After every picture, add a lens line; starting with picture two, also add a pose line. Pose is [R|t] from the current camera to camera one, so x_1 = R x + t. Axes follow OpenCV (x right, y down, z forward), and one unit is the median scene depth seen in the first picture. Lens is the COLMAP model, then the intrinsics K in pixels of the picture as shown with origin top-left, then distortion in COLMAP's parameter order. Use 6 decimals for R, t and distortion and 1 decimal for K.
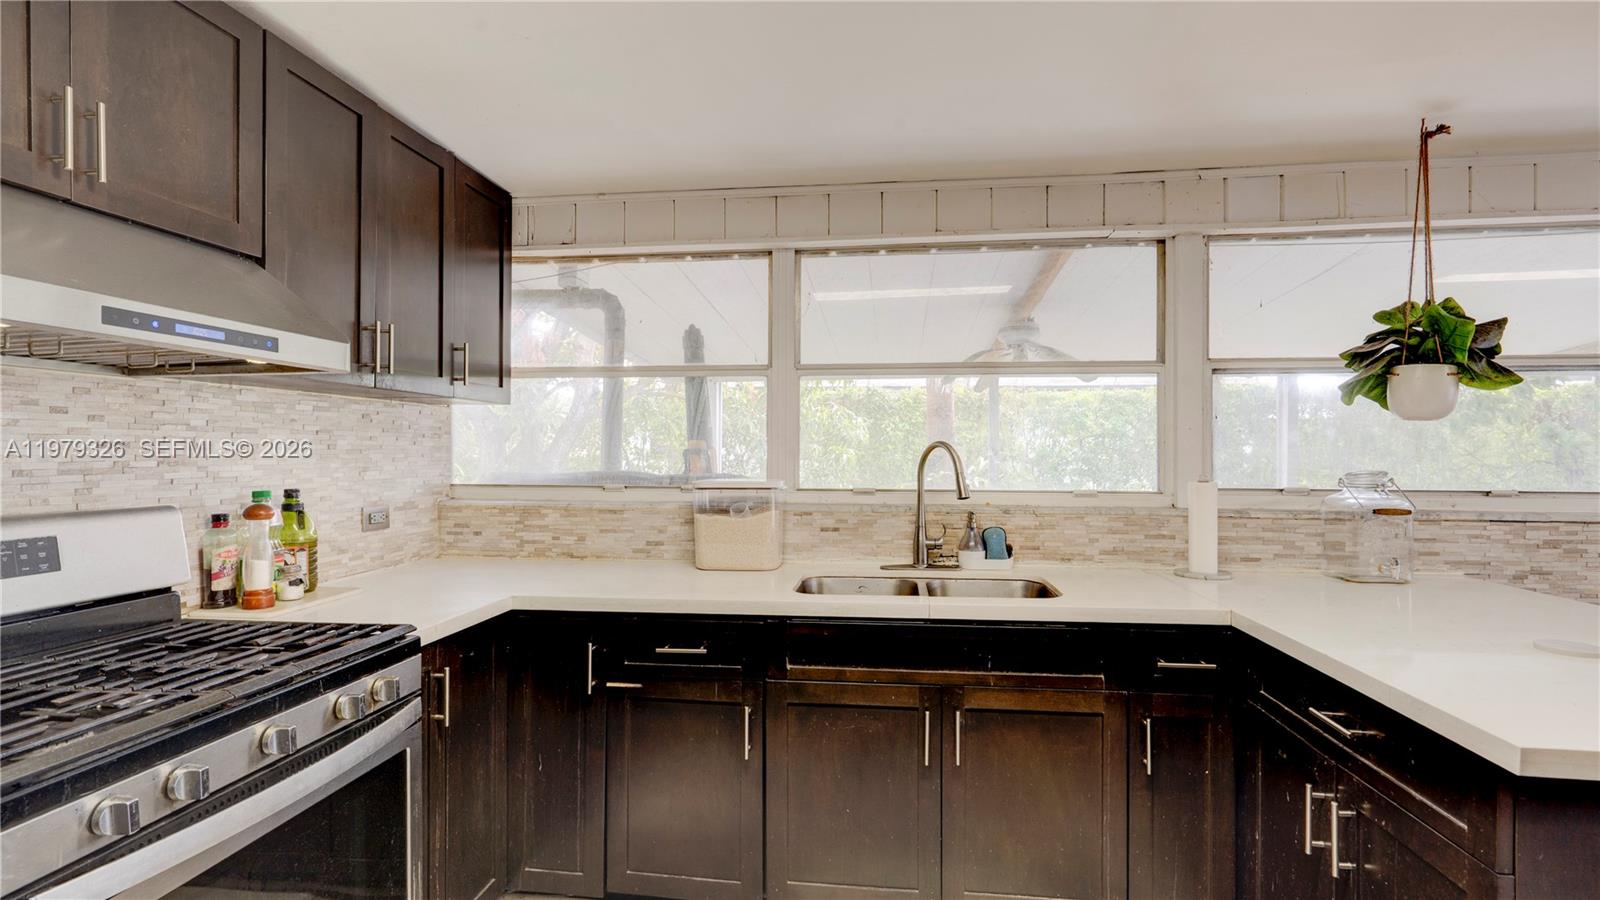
lens RADIAL K [[751.8, 0, 798.4], [0, 751.8, 453.8], [0, 0, 1]] dist [-0.025347, 0.009001]
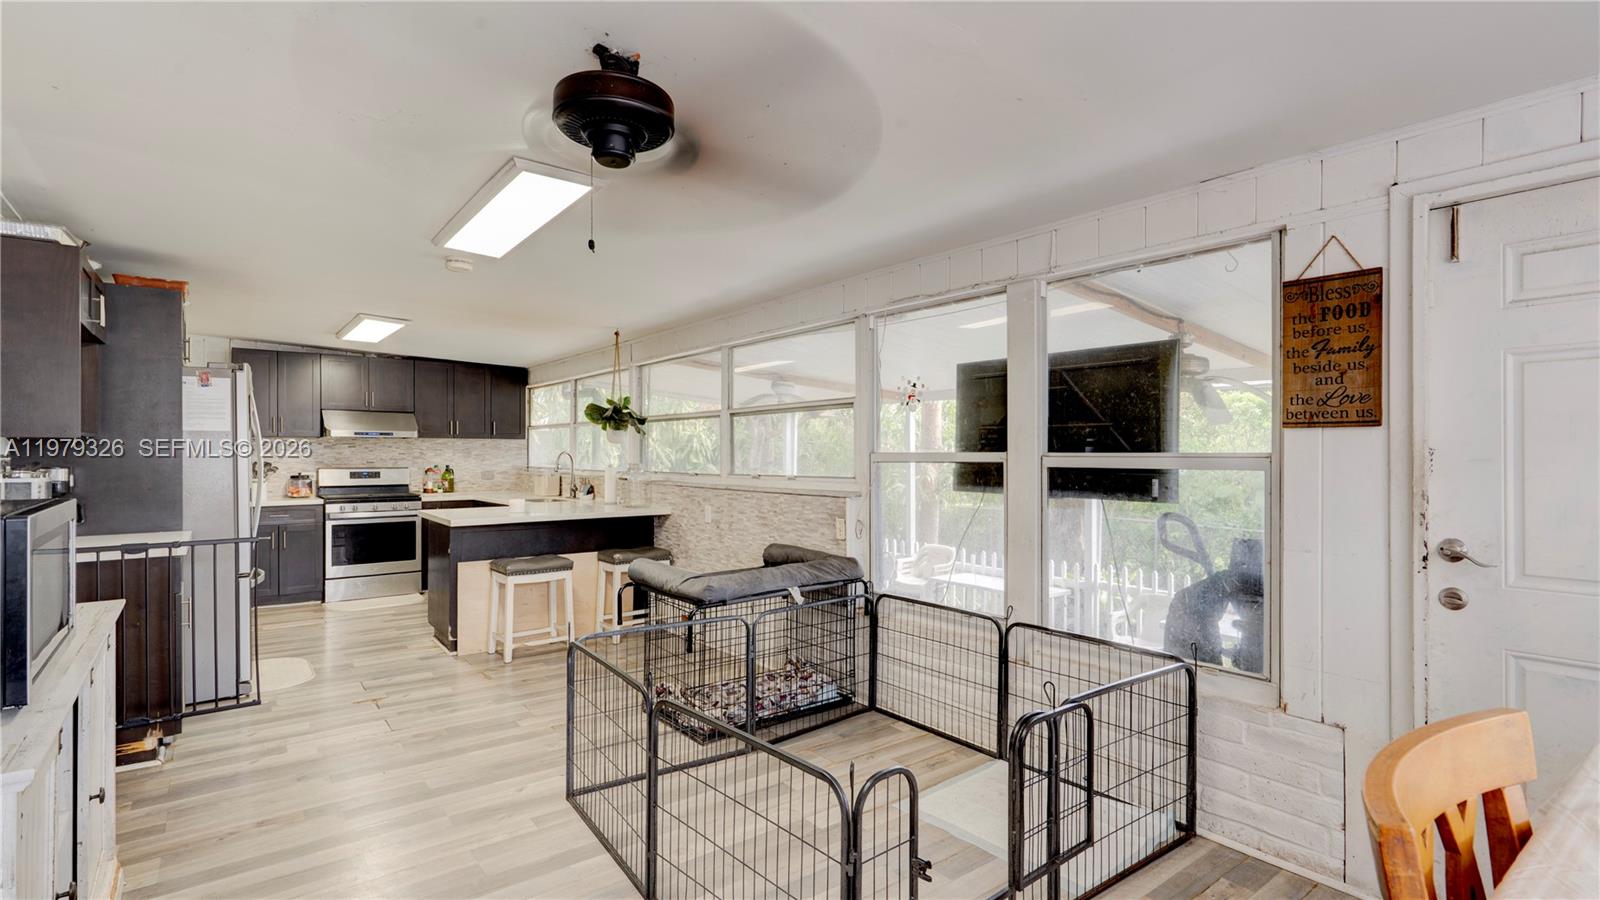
lens RADIAL K [[751.8, 0, 799.2], [0, 751.8, 450.3], [0, 0, 1]] dist [-0.025347, 0.009001]
pose [[0.705859, -0.004525, -0.708338, 2.671390], [-0.001061, 0.999972, -0.007444, -0.001901], [0.708351, 0.006006, 0.705834, -0.351844]]
